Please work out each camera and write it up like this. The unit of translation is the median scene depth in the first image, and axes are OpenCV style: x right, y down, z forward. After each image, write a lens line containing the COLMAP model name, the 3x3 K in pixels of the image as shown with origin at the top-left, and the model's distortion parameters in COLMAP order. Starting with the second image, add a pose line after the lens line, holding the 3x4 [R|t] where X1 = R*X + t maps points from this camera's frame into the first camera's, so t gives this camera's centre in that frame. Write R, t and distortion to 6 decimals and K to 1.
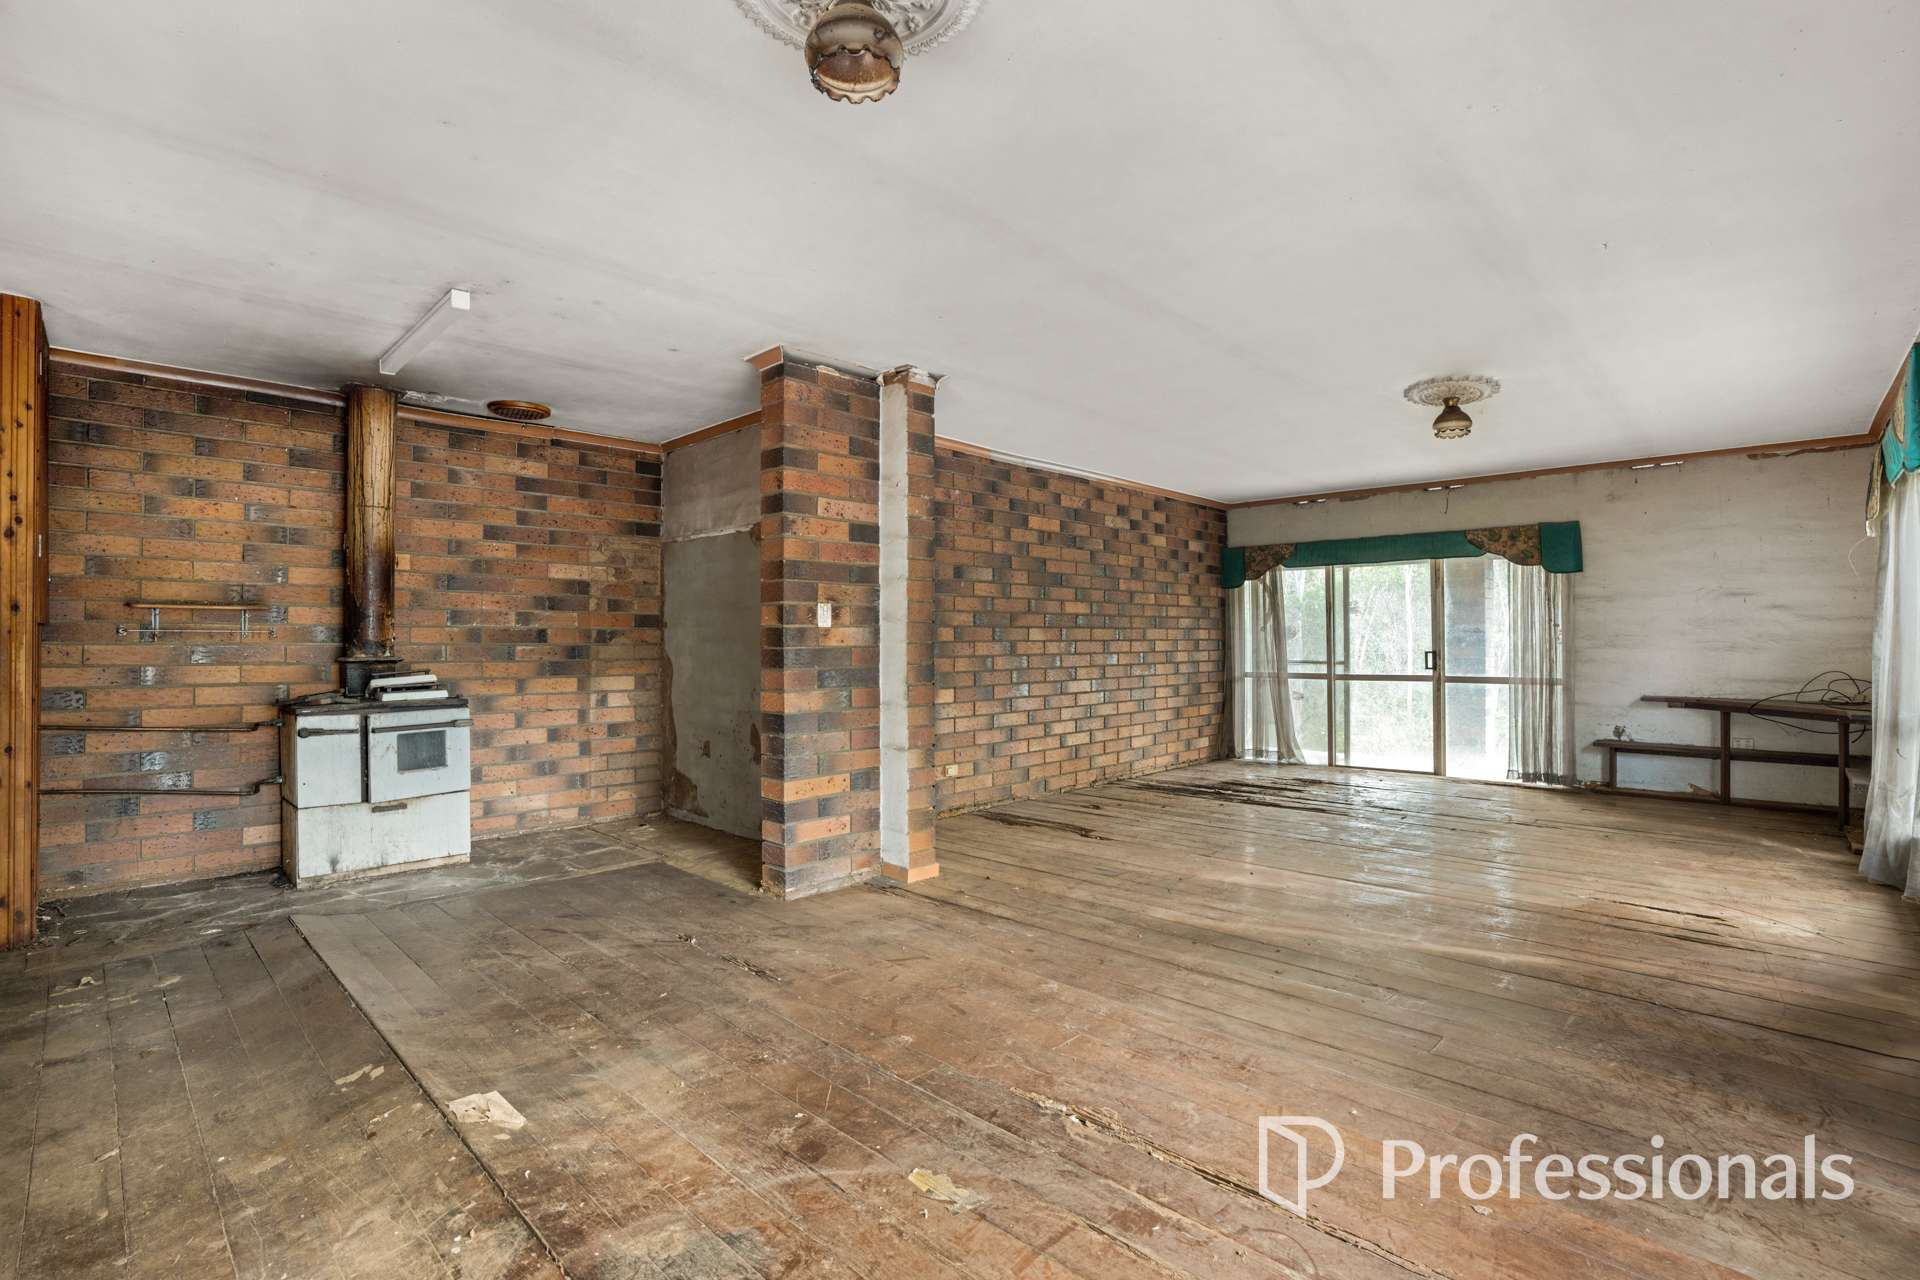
lens RADIAL K [[904.4, 0, 961.3], [0, 904.4, 640.2], [0, 0, 1]] dist [-0.015267, 0.004023]
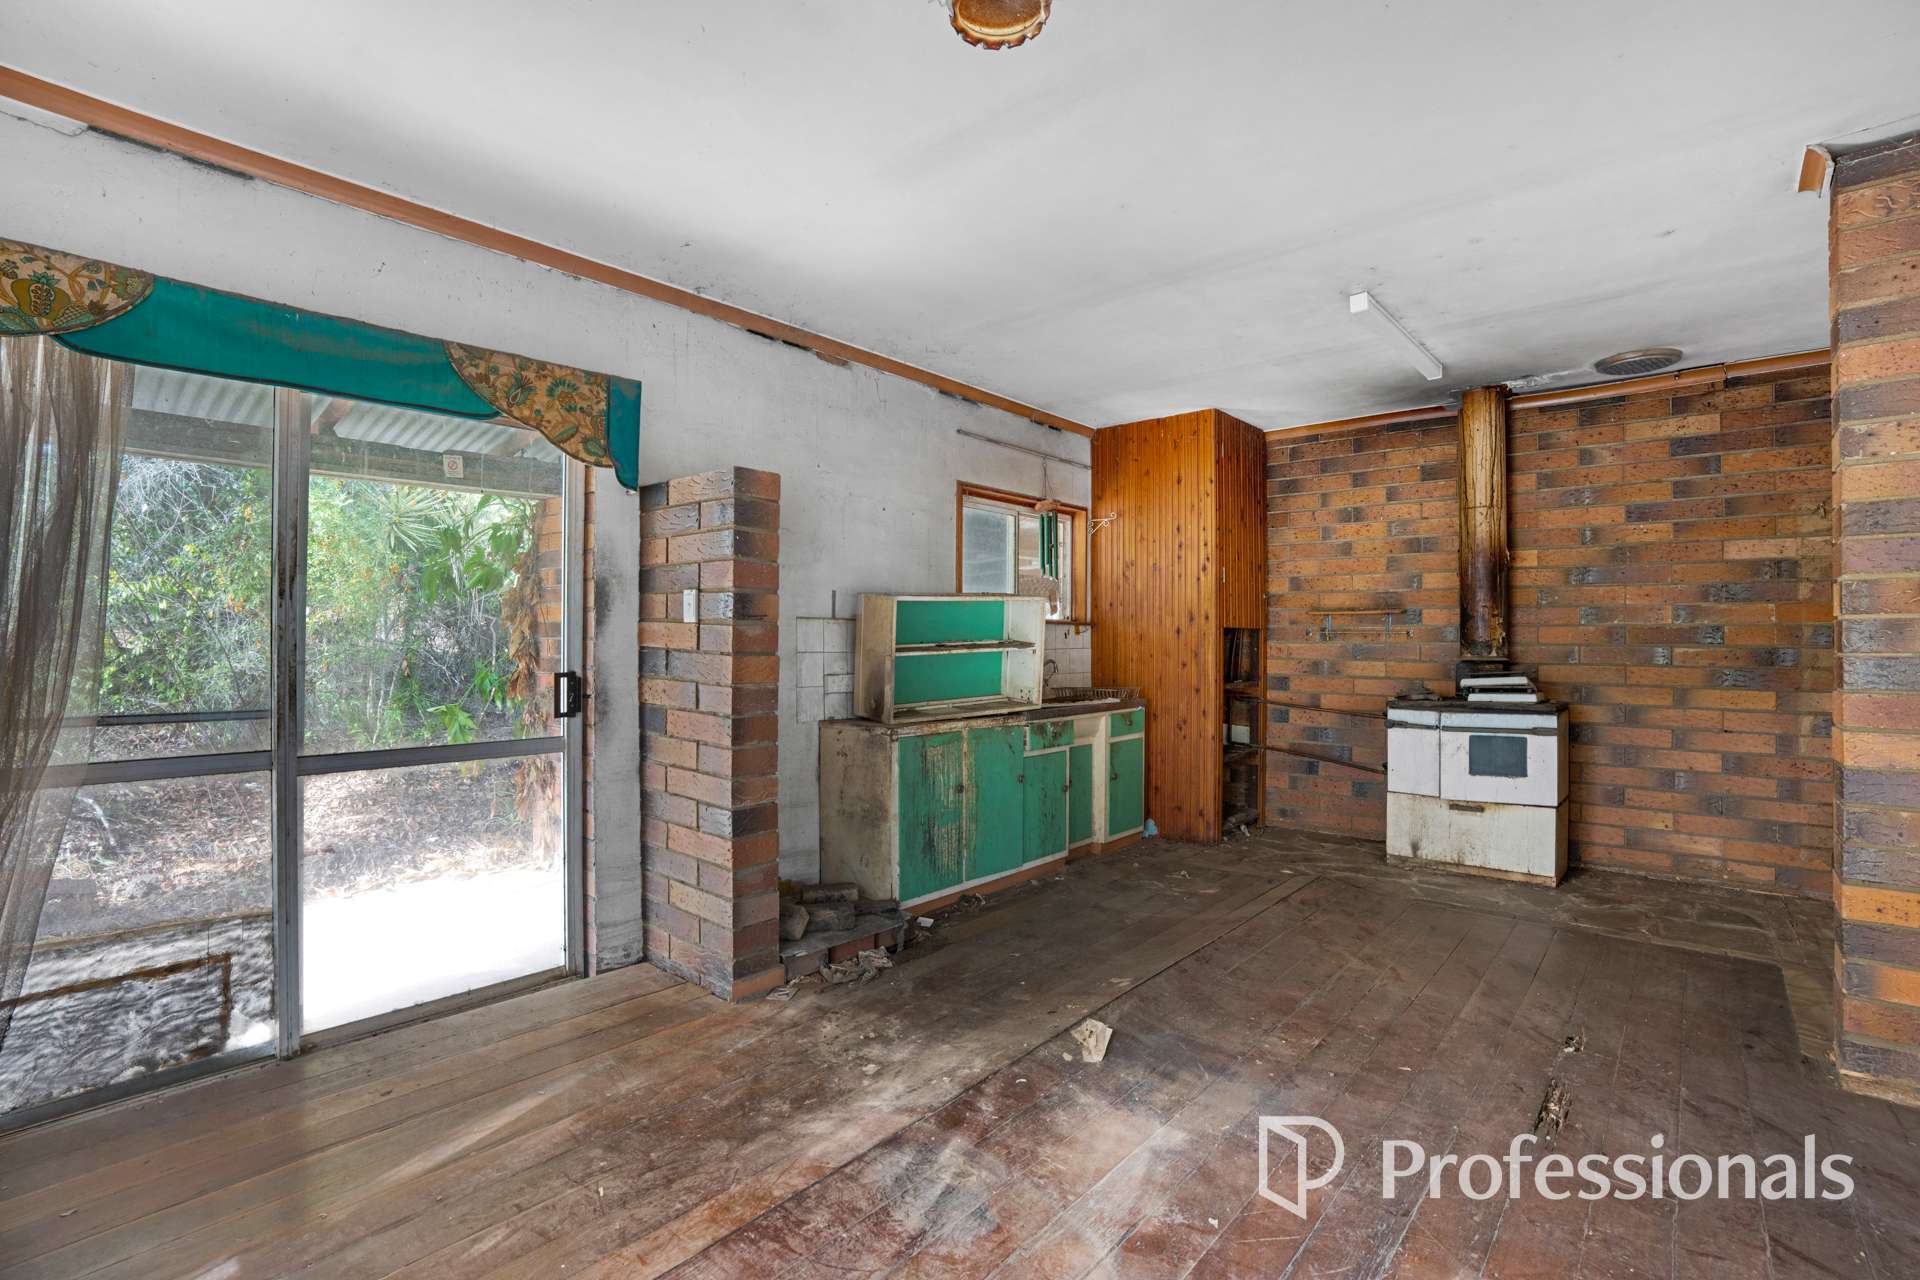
lens RADIAL K [[904.4, 0, 963.1], [0, 904.4, 637.4], [0, 0, 1]] dist [-0.015267, 0.004023]
pose [[0.082841, -0.000656, -0.996563, 0.243668], [-0.001791, 0.999998, -0.000807, -0.000982], [0.996561, 0.001852, 0.082840, 0.277268]]
